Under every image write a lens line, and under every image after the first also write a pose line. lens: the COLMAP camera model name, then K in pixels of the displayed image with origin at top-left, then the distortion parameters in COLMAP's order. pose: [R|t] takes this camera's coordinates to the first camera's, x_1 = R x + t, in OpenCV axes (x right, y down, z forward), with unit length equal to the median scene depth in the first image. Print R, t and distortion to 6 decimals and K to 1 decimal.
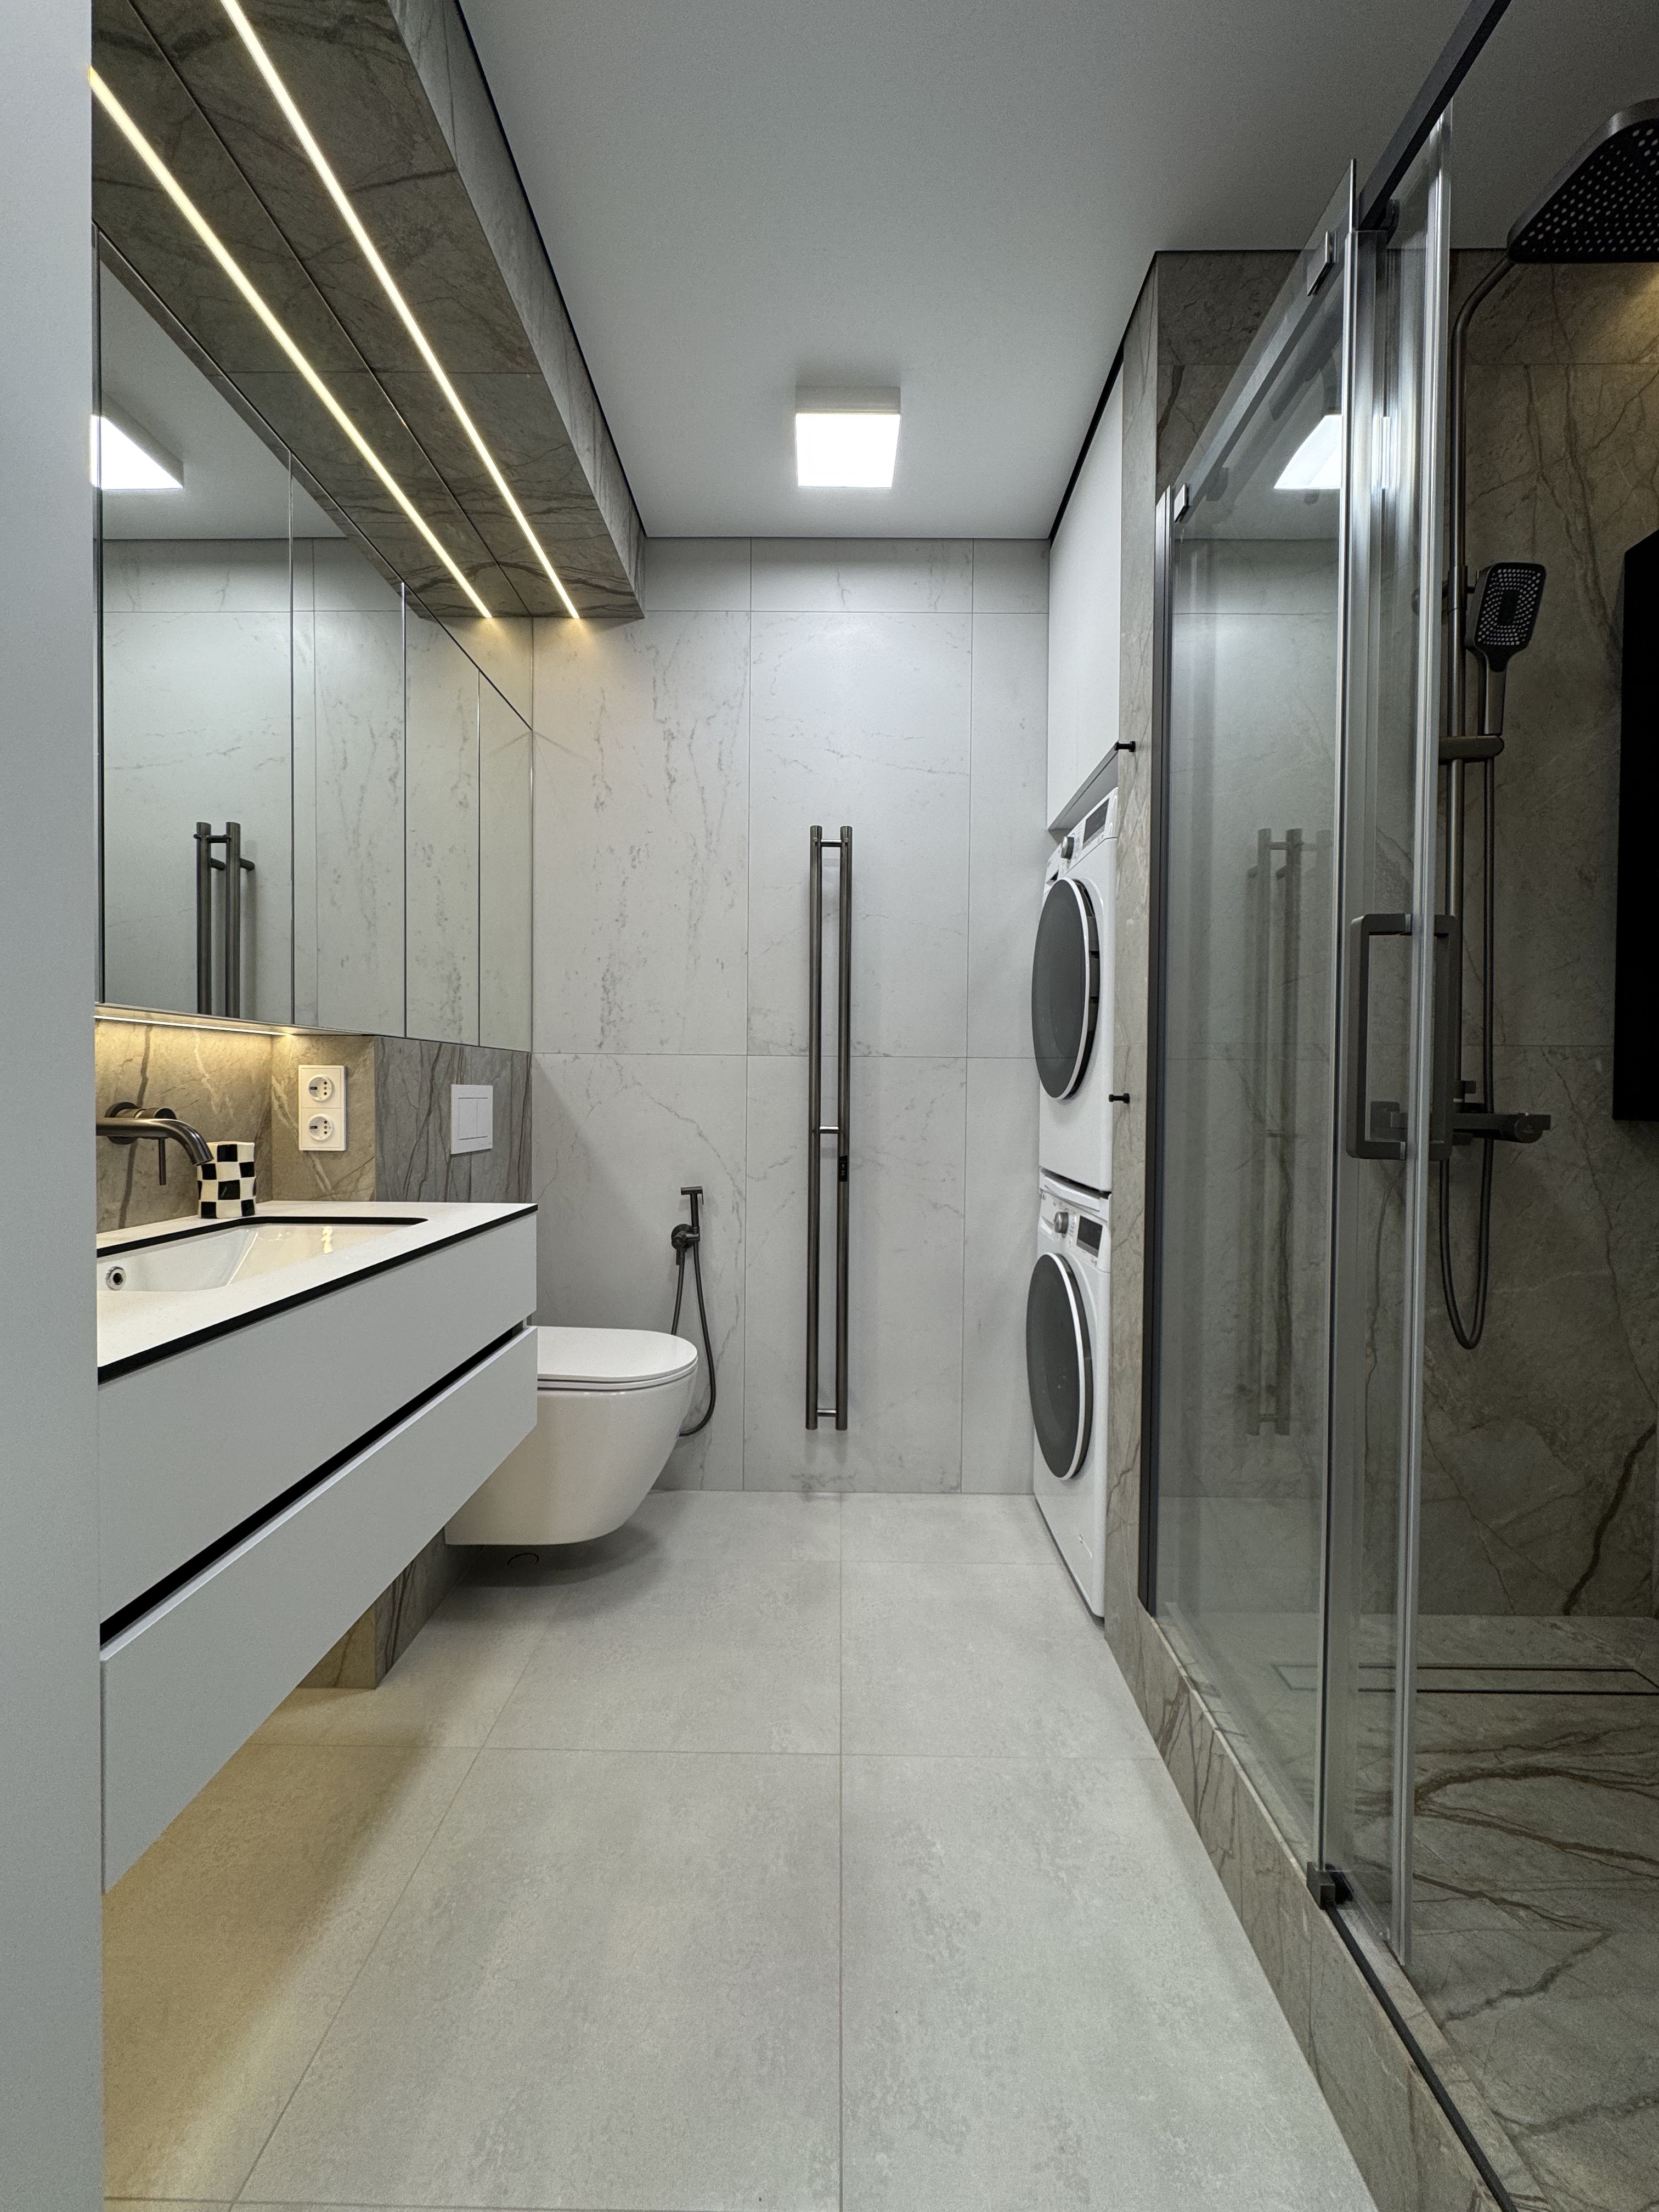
lens RADIAL K [[885.4, 0, 831.4], [0, 885.4, 1103.1], [0, 0, 1]] dist [0.001587, 0.000490]
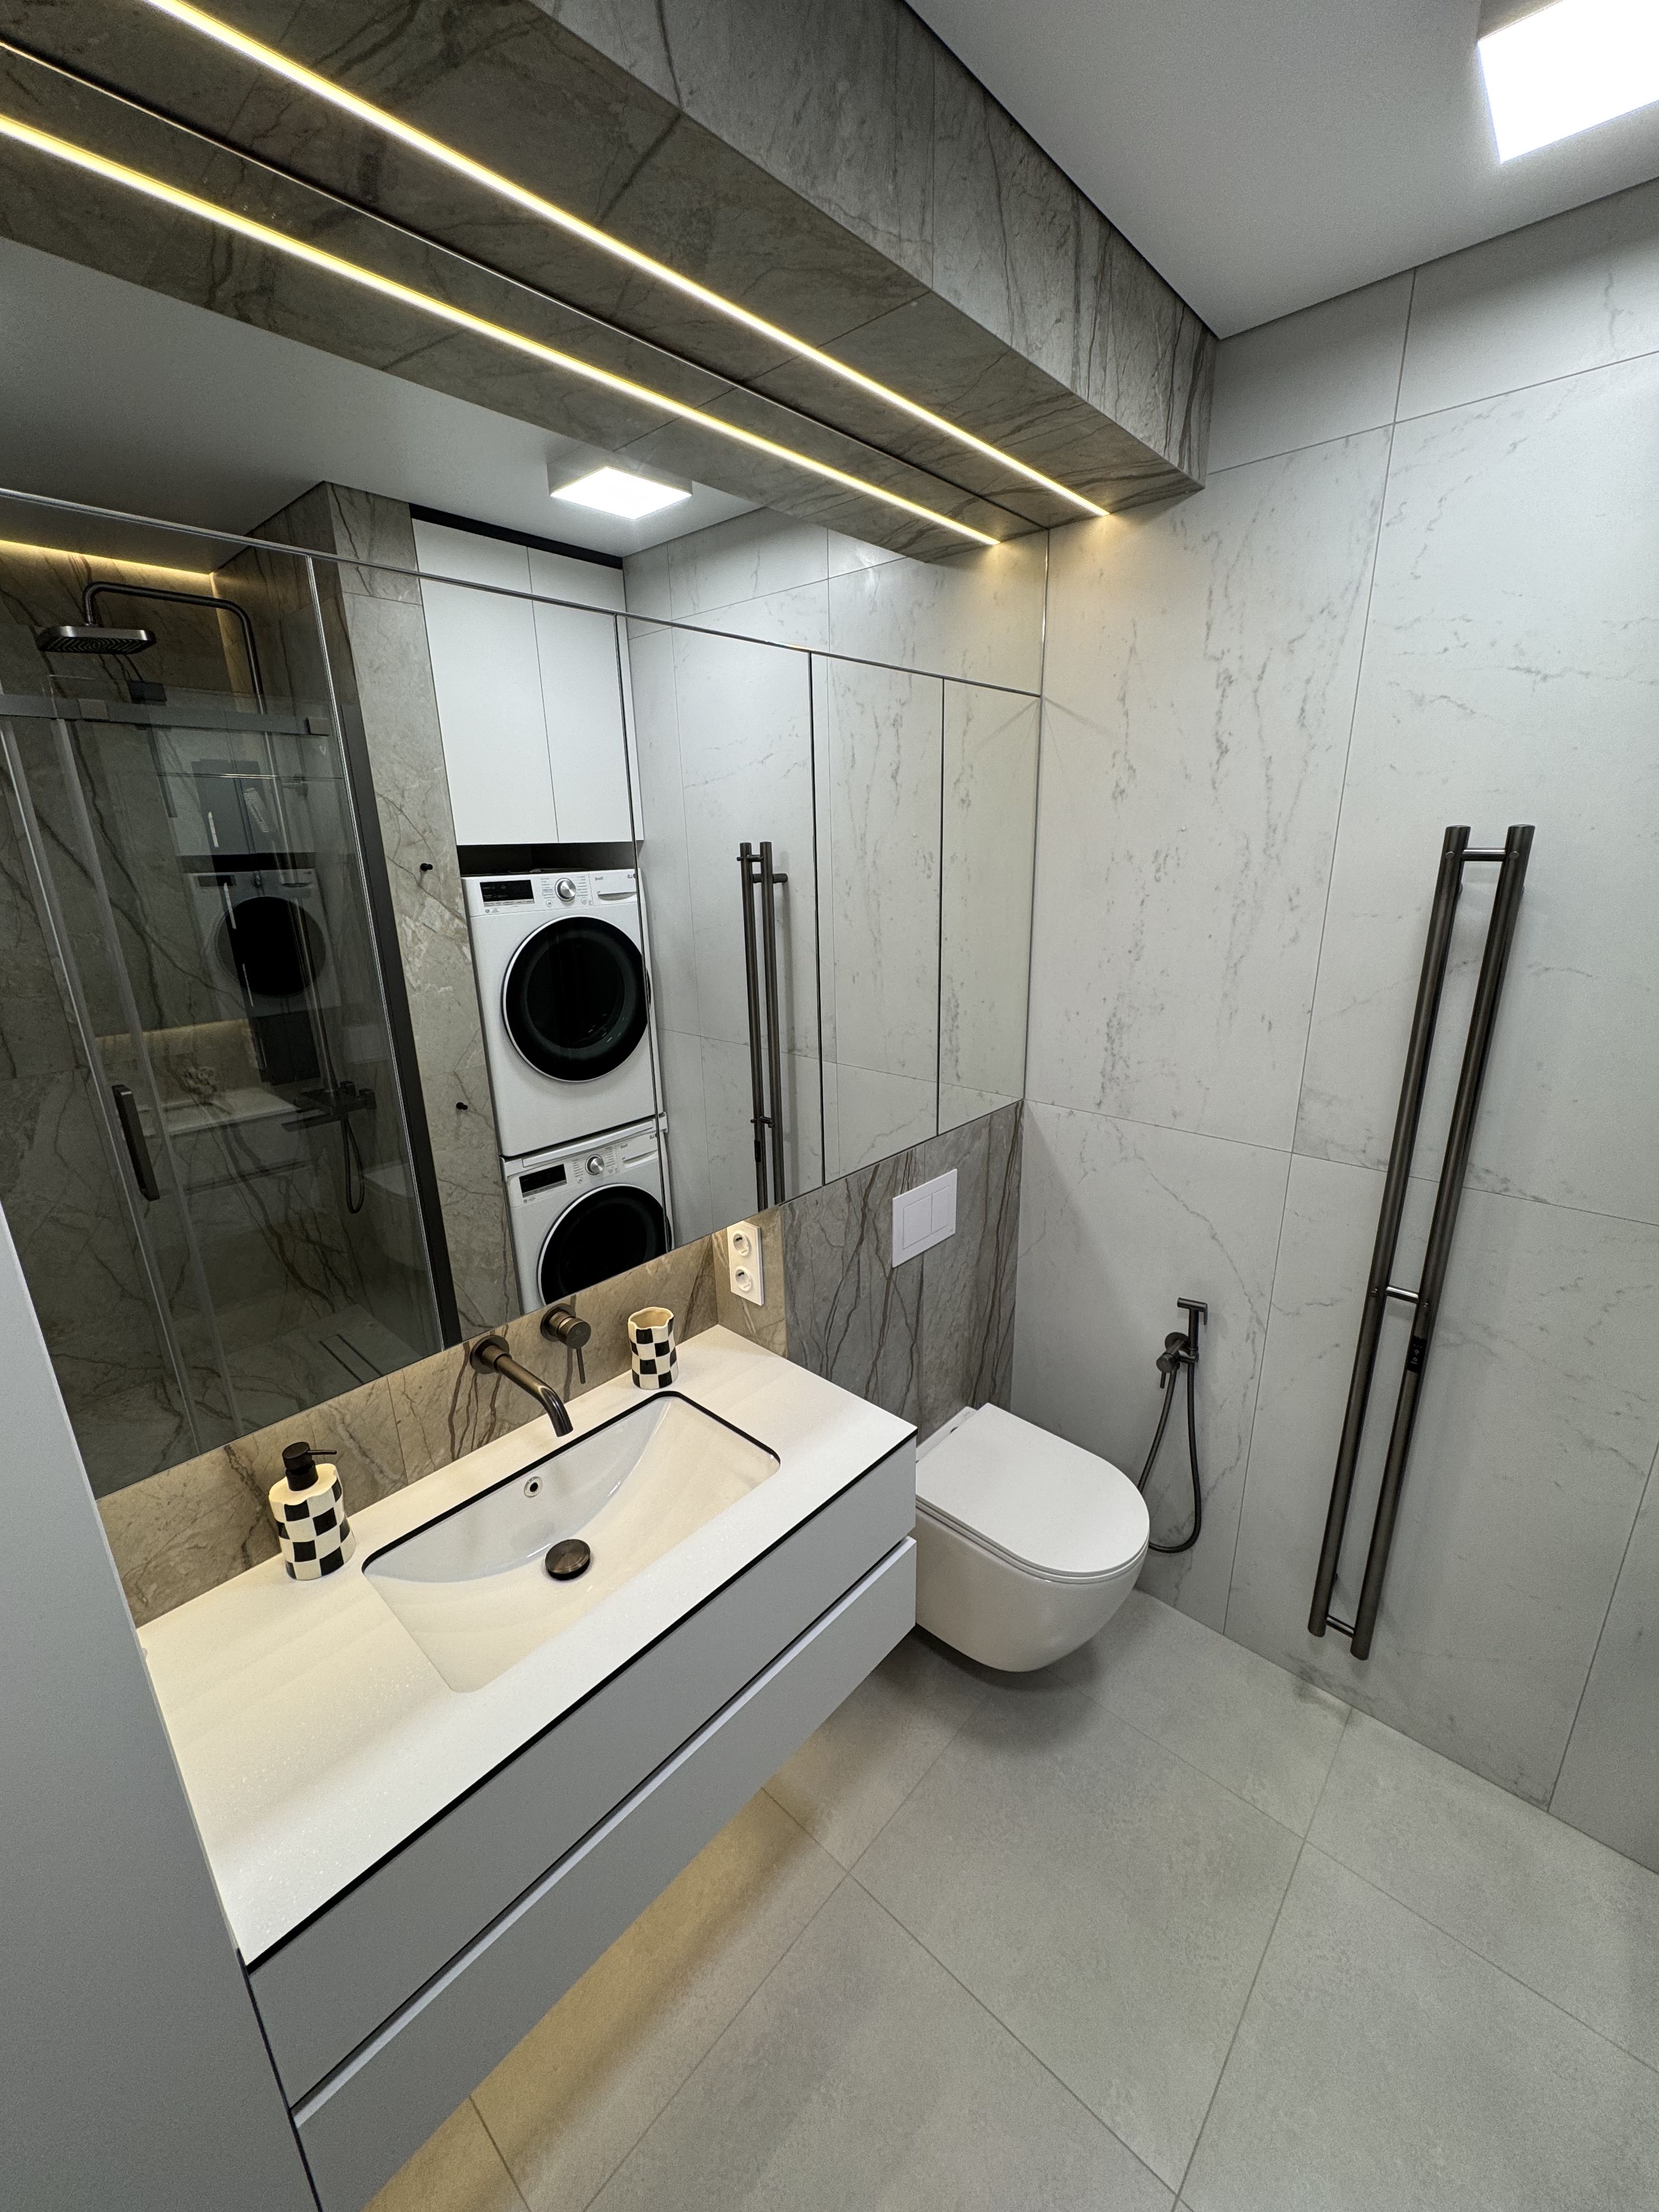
lens RADIAL K [[885.4, 0, 833.8], [0, 885.4, 1105.0], [0, 0, 1]] dist [0.001587, 0.000490]
pose [[0.750711, 0.170384, -0.638281, 0.078597], [0.015278, 0.961433, 0.274615, -0.301021], [0.660454, -0.215908, 0.719155, 0.259847]]
